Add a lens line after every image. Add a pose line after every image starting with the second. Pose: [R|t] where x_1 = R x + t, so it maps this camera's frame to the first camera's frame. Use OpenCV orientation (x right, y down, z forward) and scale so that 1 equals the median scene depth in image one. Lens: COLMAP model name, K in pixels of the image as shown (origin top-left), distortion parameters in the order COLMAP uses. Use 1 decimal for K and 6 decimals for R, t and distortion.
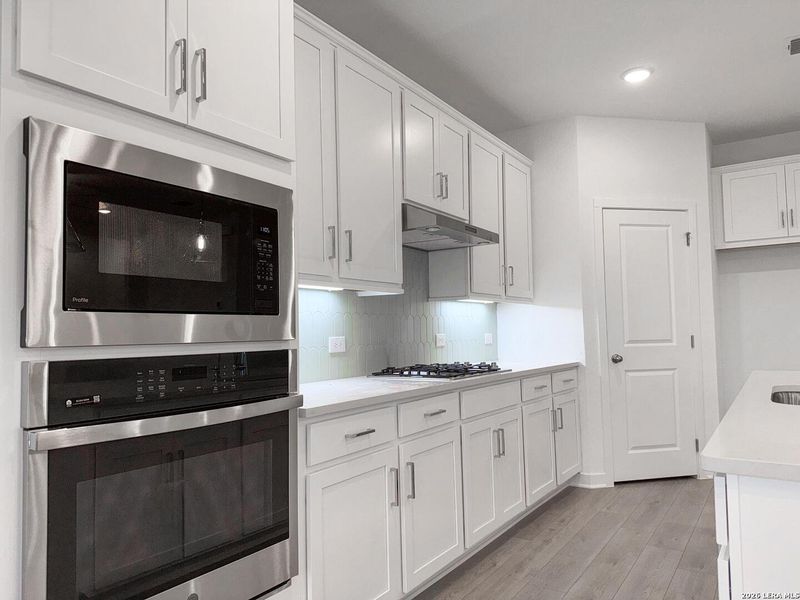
lens RADIAL K [[564.0, 0, 407.1], [0, 564.0, 304.3], [0, 0, 1]] dist [0.057809, -0.065387]
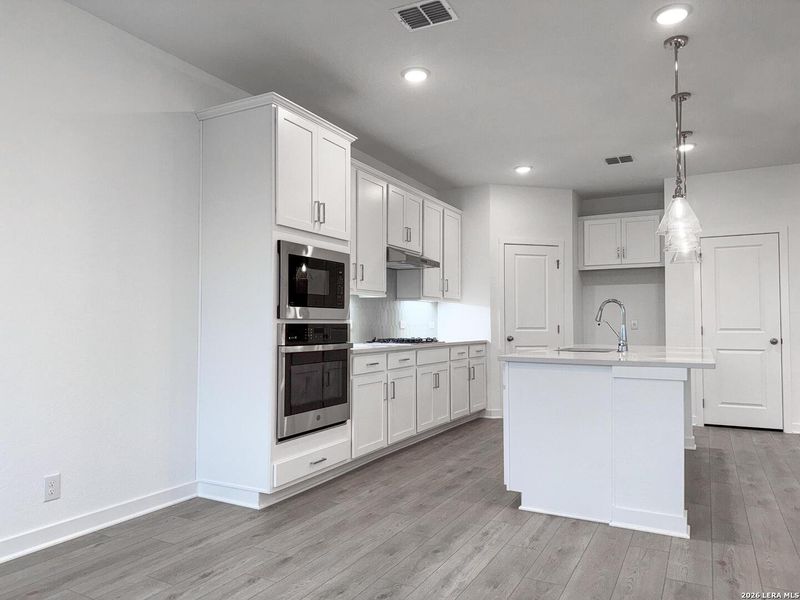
lens RADIAL K [[564.0, 0, 409.6], [0, 564.0, 300.0], [0, 0, 1]] dist [0.057809, -0.065387]
pose [[0.993947, 0.025742, 0.106799, -0.110077], [-0.026706, 0.999614, 0.007611, -0.022237], [-0.106562, -0.010417, 0.994251, -0.707459]]
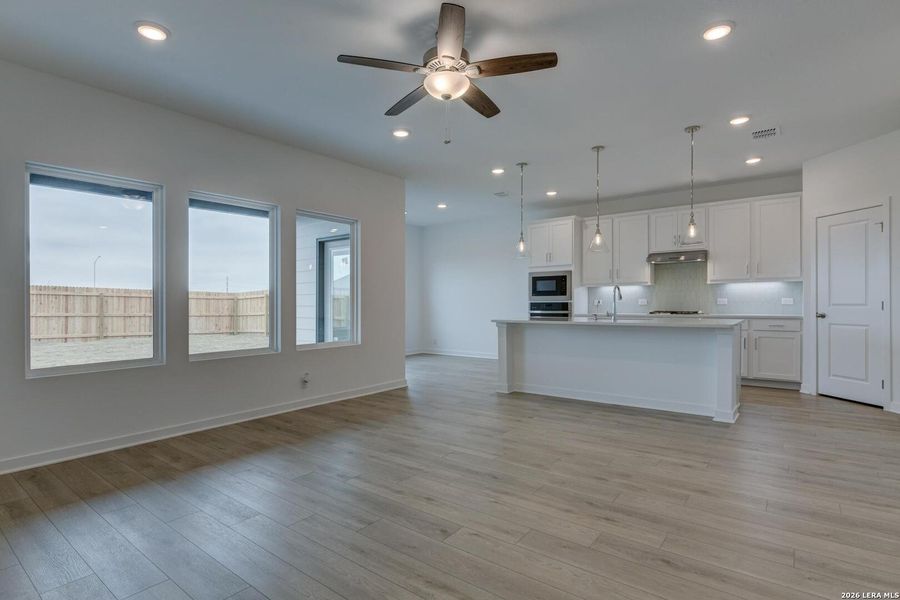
lens RADIAL K [[461.3, 0, 446.7], [0, 461.3, 308.9], [0, 0, 1]] dist [-0.006342, -0.001154]
pose [[-0.072053, 0.035449, -0.996771, 2.189457], [0.061907, 0.997600, 0.031004, -0.031062], [0.995478, -0.059473, -0.074074, 0.105197]]
